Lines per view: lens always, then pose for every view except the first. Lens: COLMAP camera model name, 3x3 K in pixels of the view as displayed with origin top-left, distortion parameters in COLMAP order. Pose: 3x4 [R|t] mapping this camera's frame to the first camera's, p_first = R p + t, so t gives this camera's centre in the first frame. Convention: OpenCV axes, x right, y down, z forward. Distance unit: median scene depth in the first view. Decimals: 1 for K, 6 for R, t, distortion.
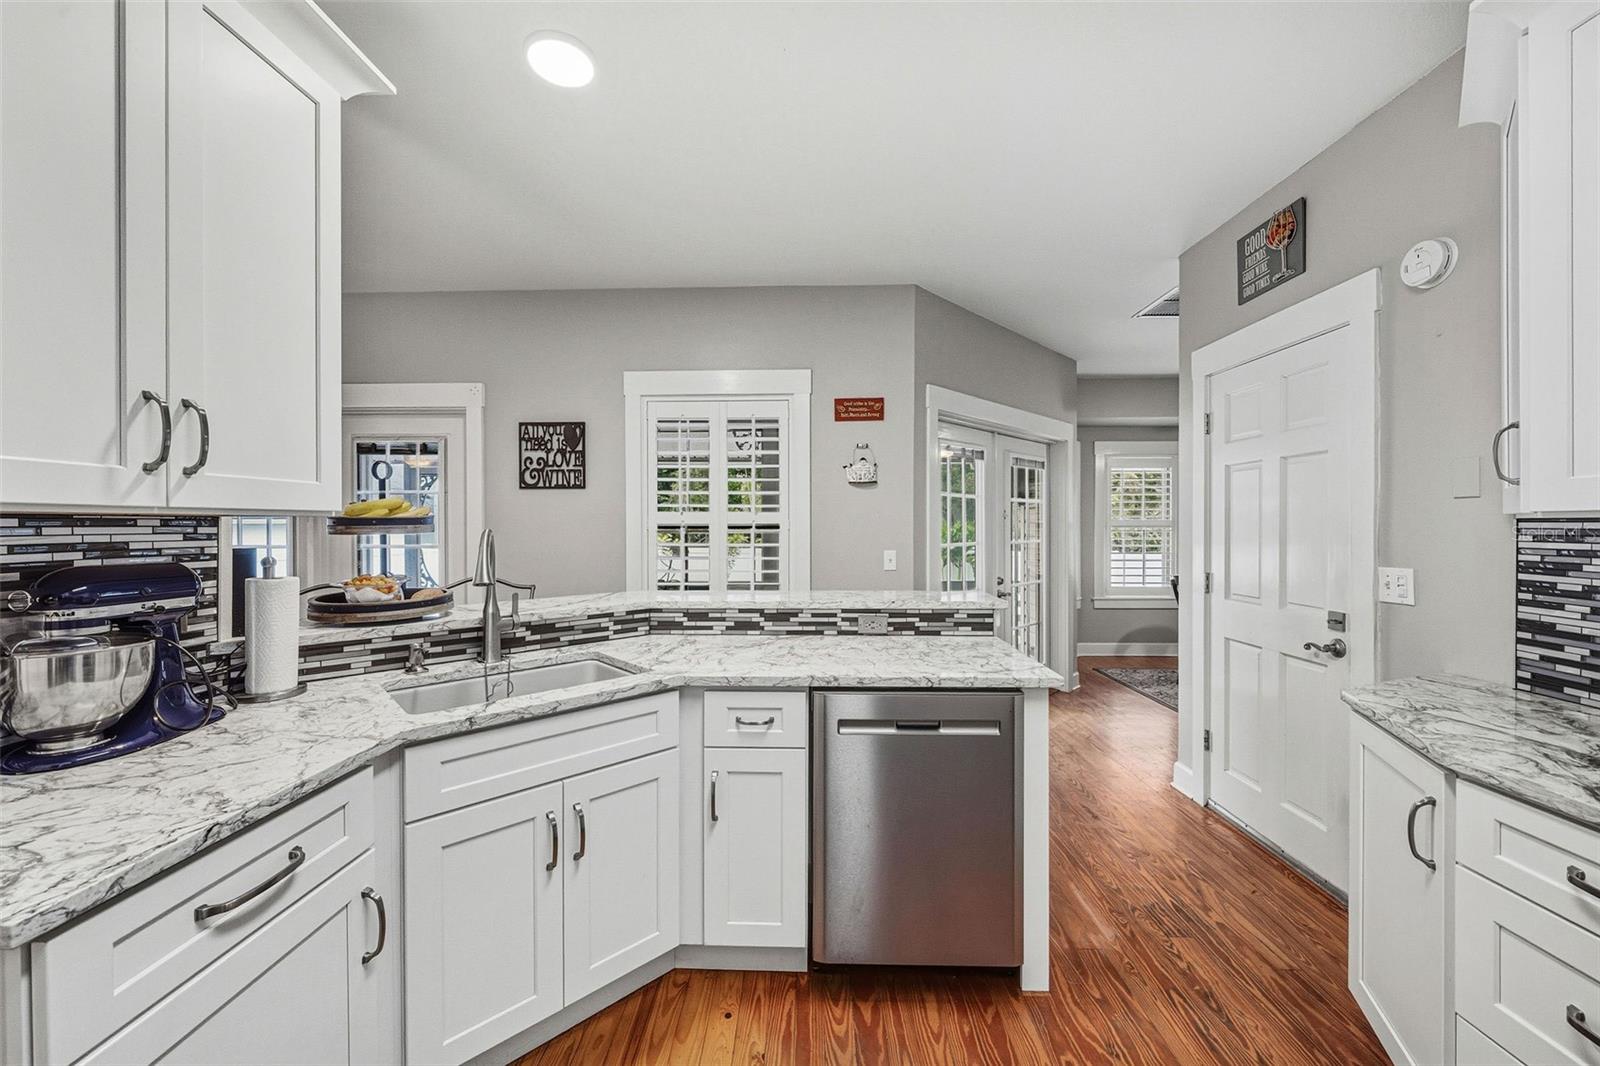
lens RADIAL K [[611.6, 0, 796.6], [0, 611.6, 526.0], [0, 0, 1]] dist [-0.002420, -0.000122]
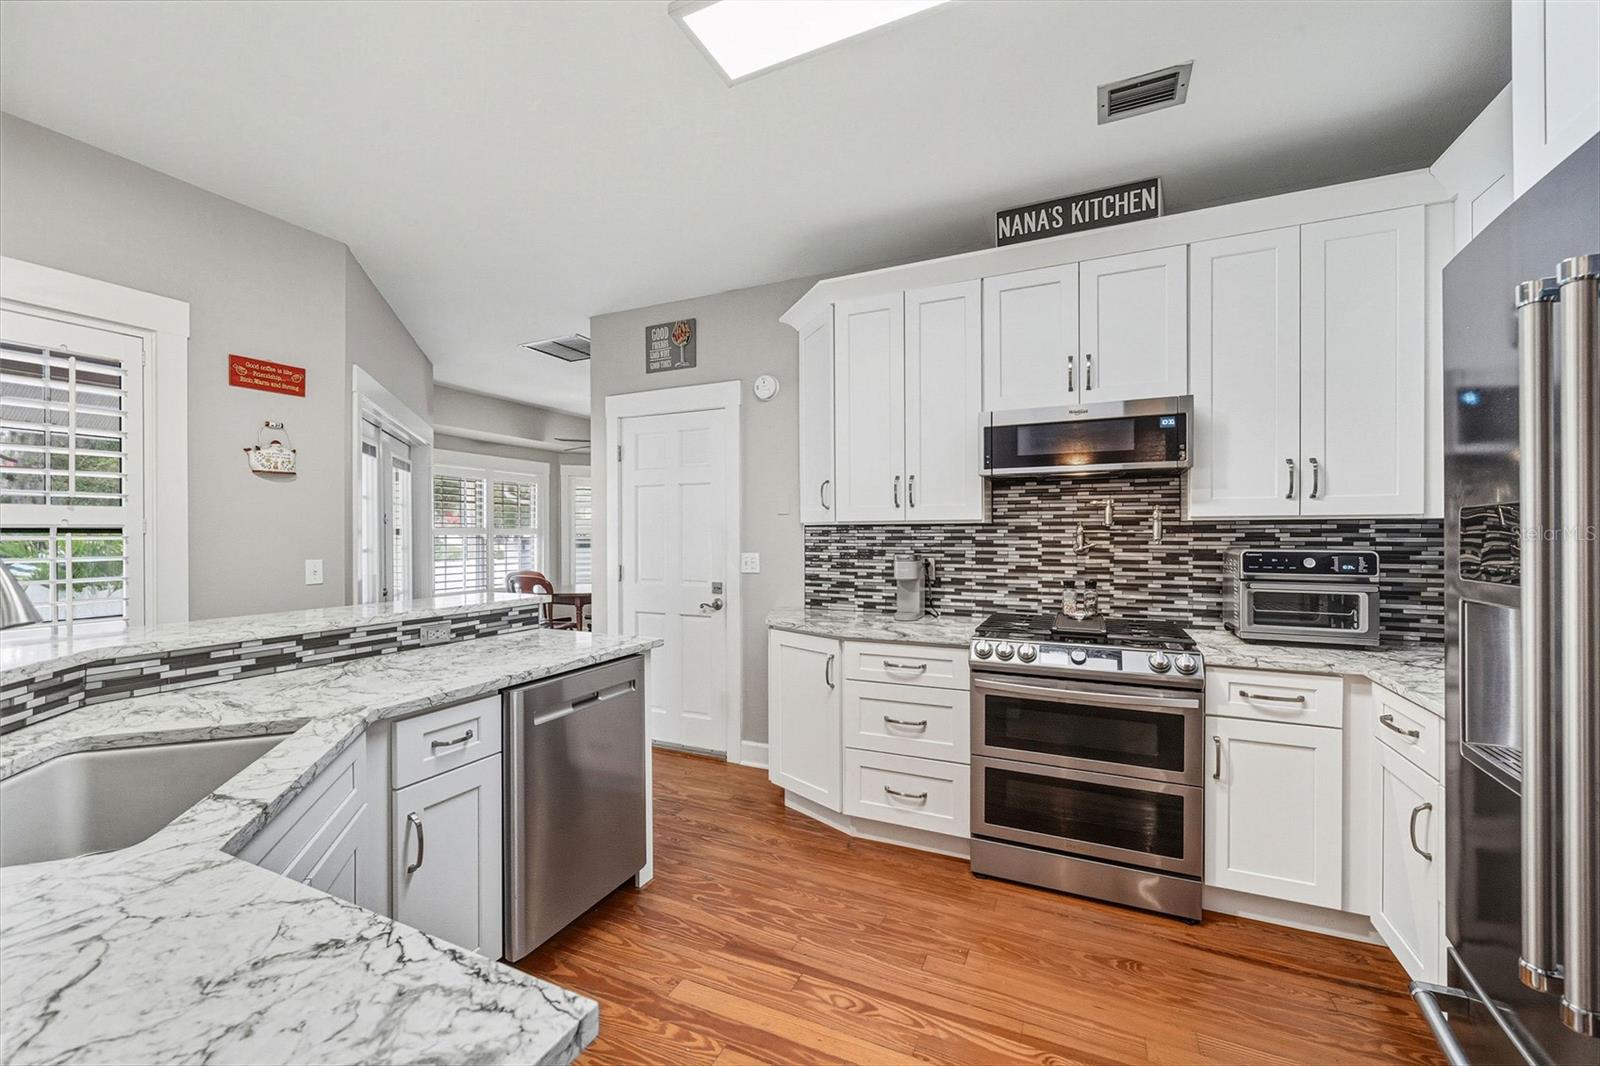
lens RADIAL K [[630.3, 0, 800.0], [0, 630.3, 533.0], [0, 0, 1]] dist [0.001785, -0.000002]
pose [[0.394528, 0.001713, 0.918882, -0.532542], [0.003619, 0.999988, -0.003418, 0.014205], [-0.918877, 0.004674, 0.394517, 0.119432]]
